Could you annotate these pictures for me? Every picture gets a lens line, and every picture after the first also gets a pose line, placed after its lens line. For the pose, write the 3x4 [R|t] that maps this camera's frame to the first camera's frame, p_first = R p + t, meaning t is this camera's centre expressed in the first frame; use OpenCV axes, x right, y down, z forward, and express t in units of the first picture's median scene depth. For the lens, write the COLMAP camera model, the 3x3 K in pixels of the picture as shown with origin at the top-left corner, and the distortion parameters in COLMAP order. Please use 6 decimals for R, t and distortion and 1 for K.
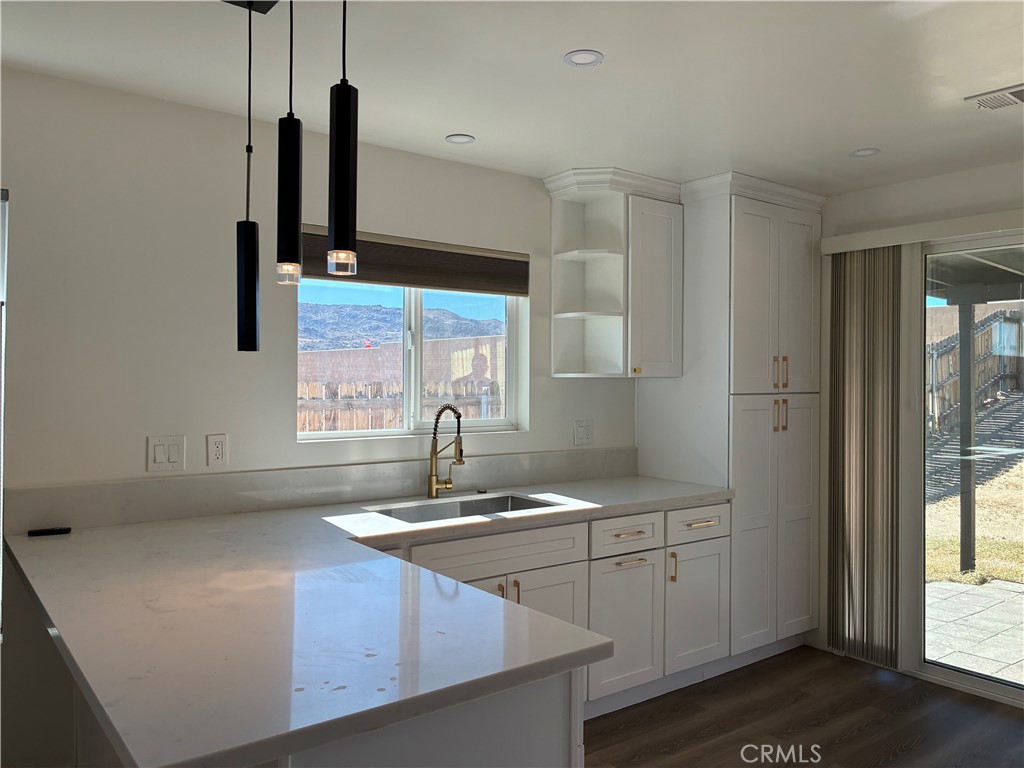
lens RADIAL K [[775.2, 0, 511.6], [0, 775.2, 389.4], [0, 0, 1]] dist [0.011351, 0.003769]
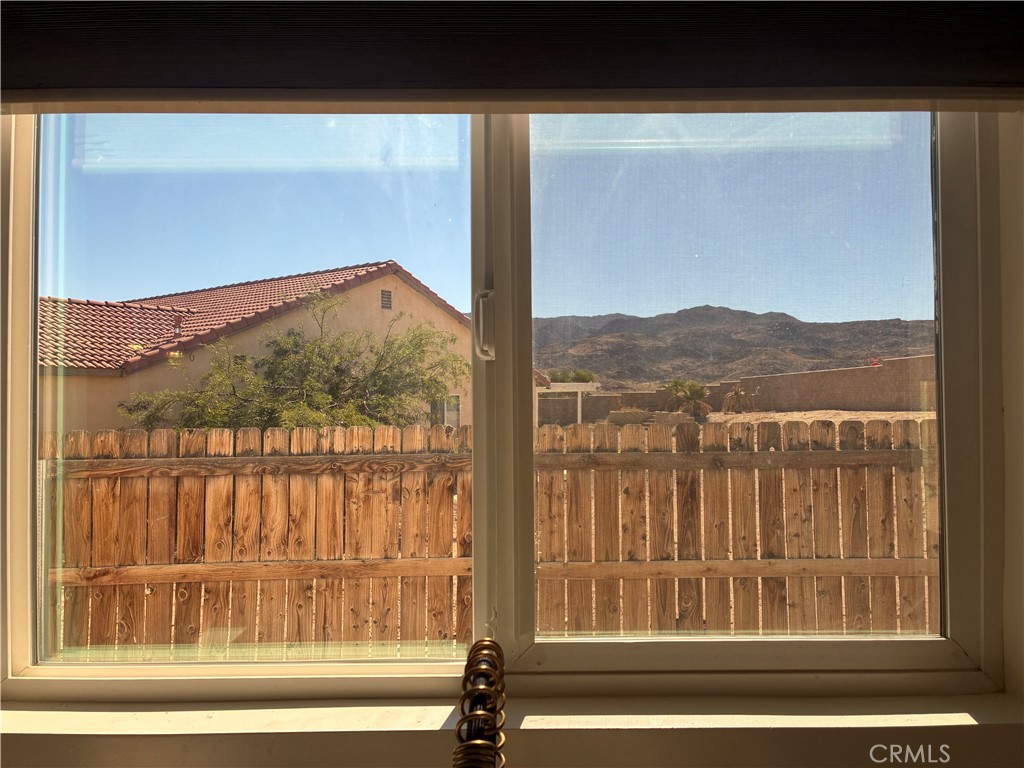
lens RADIAL K [[775.2, 0, 512.1], [0, 775.2, 382.4], [0, 0, 1]] dist [0.011351, 0.003769]
pose [[0.806230, -0.023586, -0.591132, 0.014626], [0.000862, 0.999251, -0.038695, -0.015261], [0.591601, 0.030688, 0.805646, 0.362784]]
